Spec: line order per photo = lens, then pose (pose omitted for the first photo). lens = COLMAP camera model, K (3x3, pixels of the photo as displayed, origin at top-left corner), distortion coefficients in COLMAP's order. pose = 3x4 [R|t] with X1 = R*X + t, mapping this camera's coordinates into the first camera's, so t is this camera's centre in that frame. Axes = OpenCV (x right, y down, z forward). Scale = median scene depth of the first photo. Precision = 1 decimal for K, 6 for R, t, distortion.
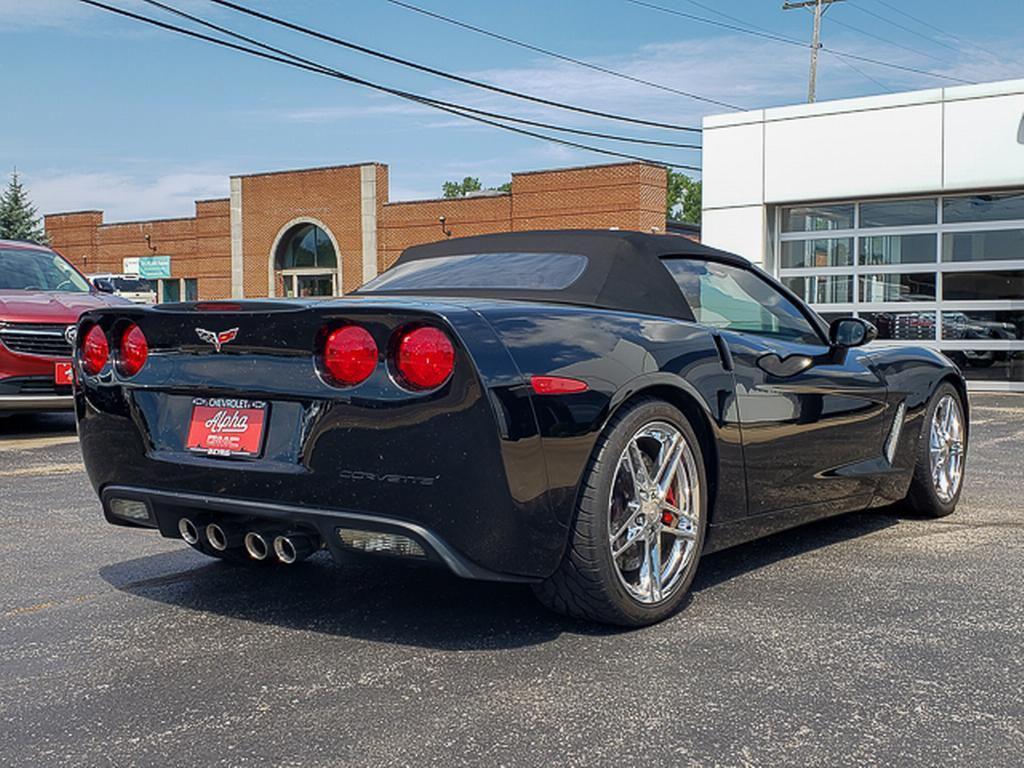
lens RADIAL K [[1214.8, 0, 512.0], [0, 1214.8, 384.0], [0, 0, 1]] dist [0.249238, -0.753704]
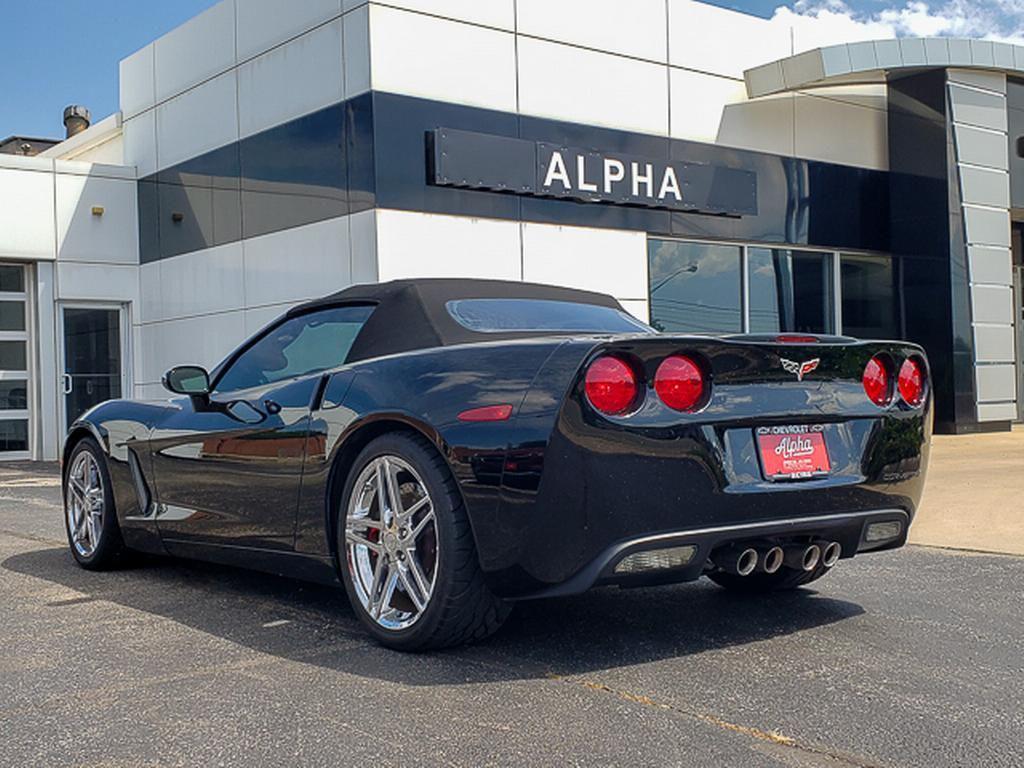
lens RADIAL K [[1214.8, 0, 512.0], [0, 1214.8, 384.0], [0, 0, 1]] dist [0.249238, -0.753704]
pose [[0.279446, -0.000379, 0.960161, -1.329456], [0.065263, 0.997695, -0.018600, -0.019801], [-0.957941, 0.067861, 0.278826, 0.934162]]
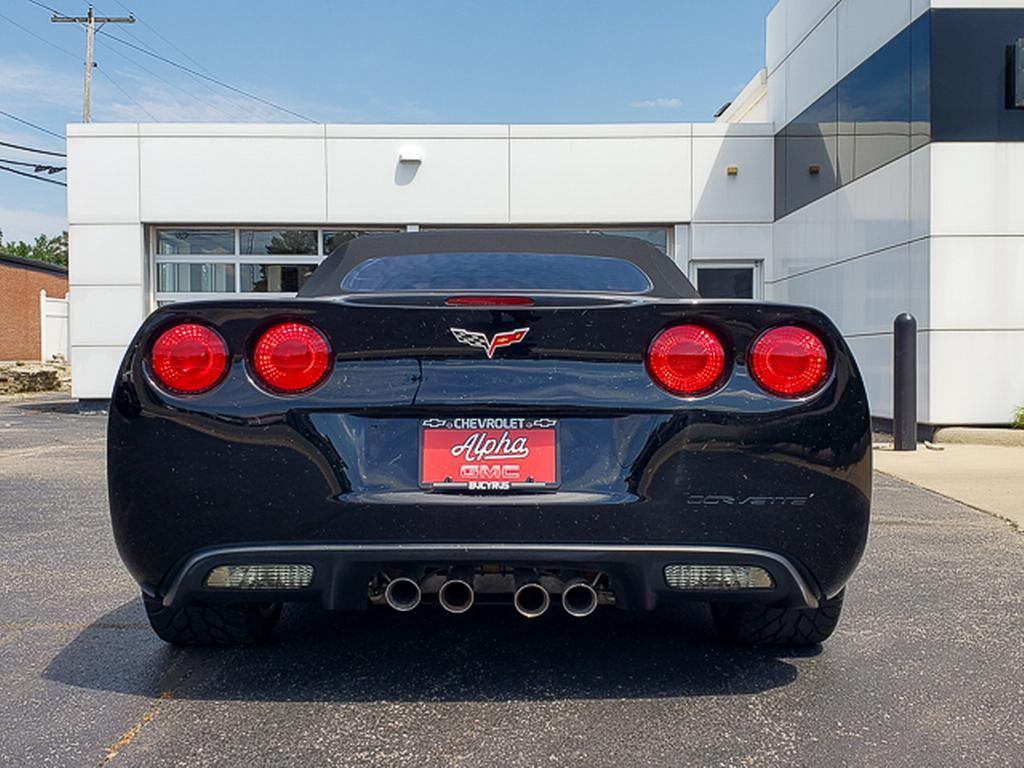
lens RADIAL K [[1214.8, 0, 512.0], [0, 1214.8, 384.0], [0, 0, 1]] dist [0.249238, -0.753704]
pose [[0.811387, -0.014246, 0.584336, -0.678054], [0.028447, 0.999481, -0.015134, 0.002674], [-0.583817, 0.028902, 0.811371, 0.356495]]
